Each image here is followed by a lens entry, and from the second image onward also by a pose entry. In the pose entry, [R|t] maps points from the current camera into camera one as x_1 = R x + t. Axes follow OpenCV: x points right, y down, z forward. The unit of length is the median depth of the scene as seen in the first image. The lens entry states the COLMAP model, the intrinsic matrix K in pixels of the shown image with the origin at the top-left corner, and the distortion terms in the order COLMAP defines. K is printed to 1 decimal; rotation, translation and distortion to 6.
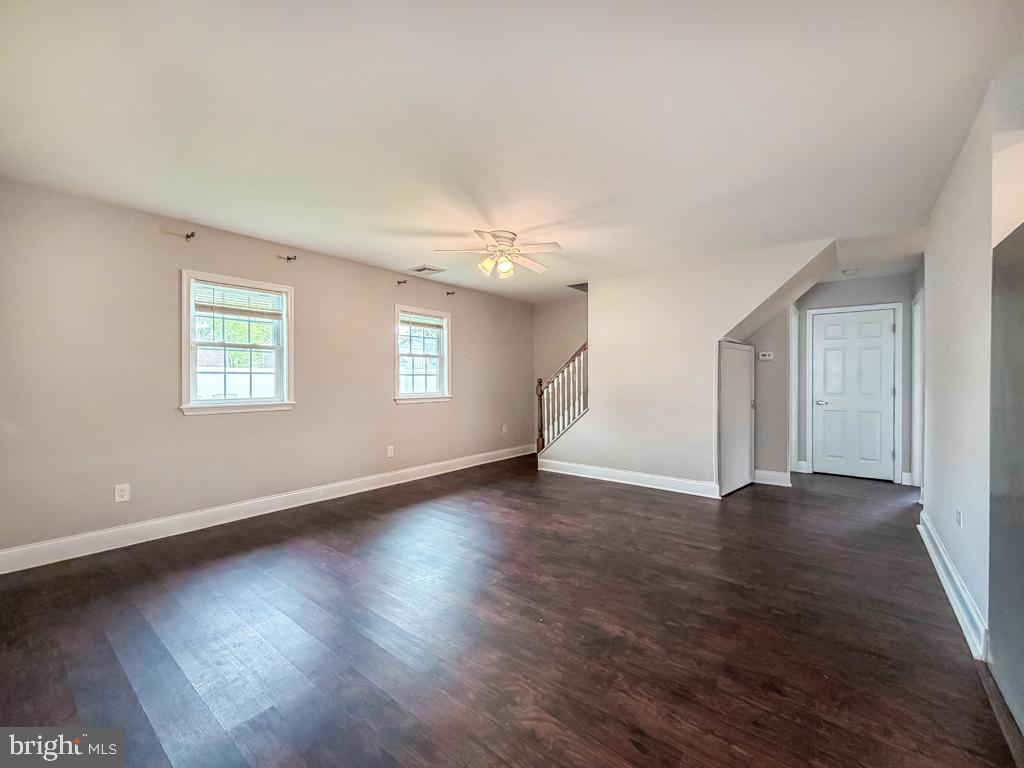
lens RADIAL K [[429.8, 0, 513.5], [0, 429.8, 383.1], [0, 0, 1]] dist [-0.000434, -0.000014]
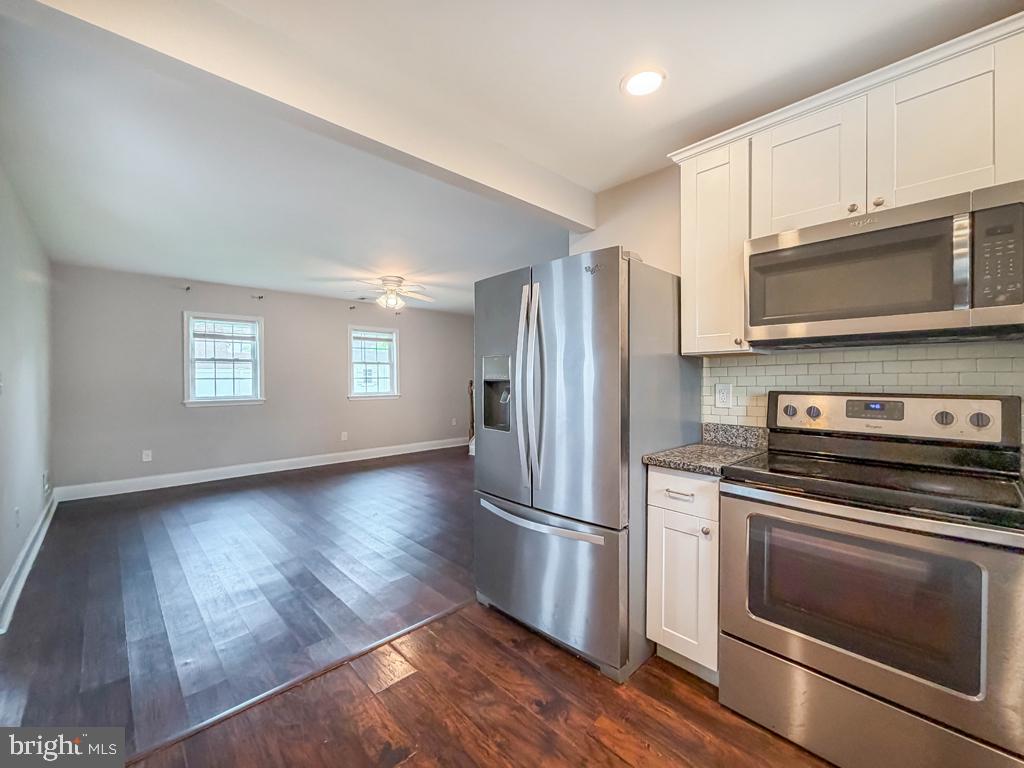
lens RADIAL K [[415.0, 0, 490.3], [0, 415.0, 382.1], [0, 0, 1]] dist [0.001257, 0.000064]
pose [[0.988712, -0.003328, -0.149794, 0.372324], [0.003474, 0.999994, 0.000714, -0.008229], [0.149790, -0.001226, 0.988717, -0.206251]]
